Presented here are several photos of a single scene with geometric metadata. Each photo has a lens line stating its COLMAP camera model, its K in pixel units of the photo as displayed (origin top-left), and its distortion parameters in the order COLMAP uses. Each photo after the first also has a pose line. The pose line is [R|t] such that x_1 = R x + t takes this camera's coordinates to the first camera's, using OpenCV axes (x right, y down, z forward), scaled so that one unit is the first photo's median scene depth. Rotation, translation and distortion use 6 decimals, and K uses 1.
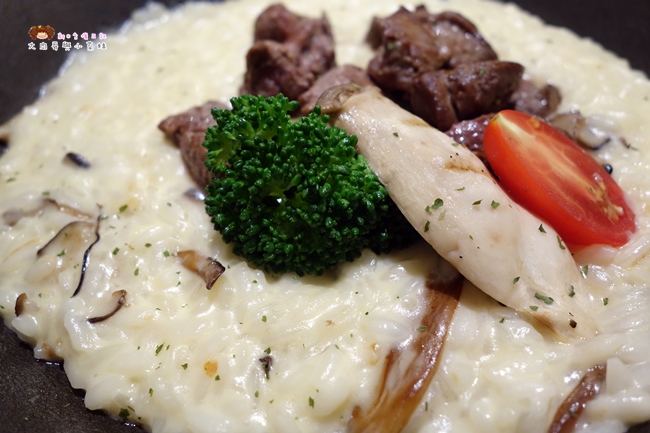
lens RADIAL K [[504.2, 0, 326.1], [0, 504.2, 215.1], [0, 0, 1]] dist [-0.002097, -0.004501]
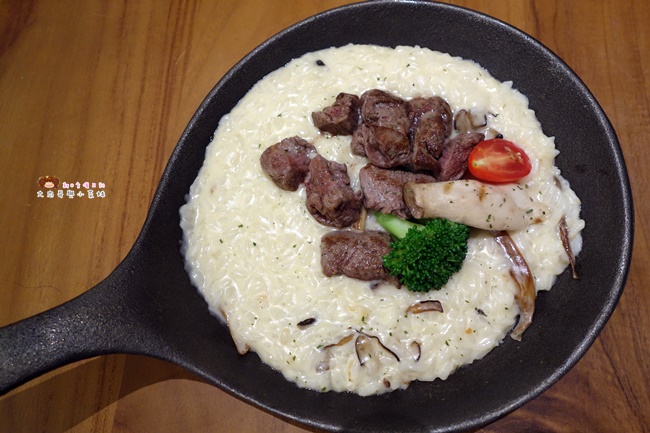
lens RADIAL K [[504.2, 0, 326.1], [0, 504.2, 215.1], [0, 0, 1]] dist [-0.002097, -0.004501]
pose [[0.646919, -0.720907, 0.248573, -0.794184], [0.581680, 0.677301, 0.450457, -1.425059], [-0.493096, -0.146819, 0.857497, -0.602055]]
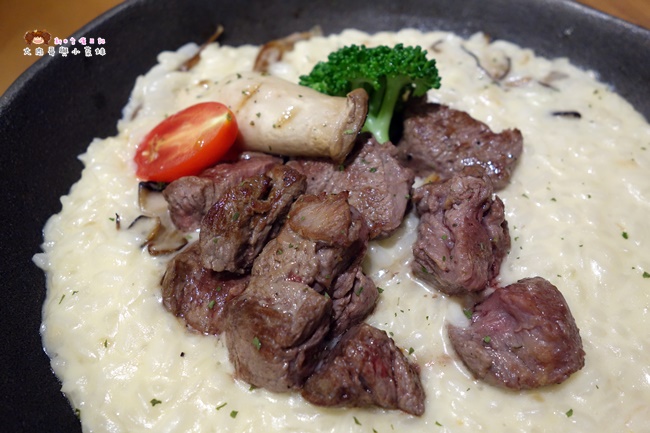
lens RADIAL K [[504.2, 0, 326.1], [0, 504.2, 215.1], [0, 0, 1]] dist [-0.002097, -0.004501]
pose [[-0.939751, 0.322708, -0.112813, 0.336464], [-0.185777, -0.205063, 0.960956, -1.541862], [0.286975, 0.924018, 0.252660, 0.996364]]
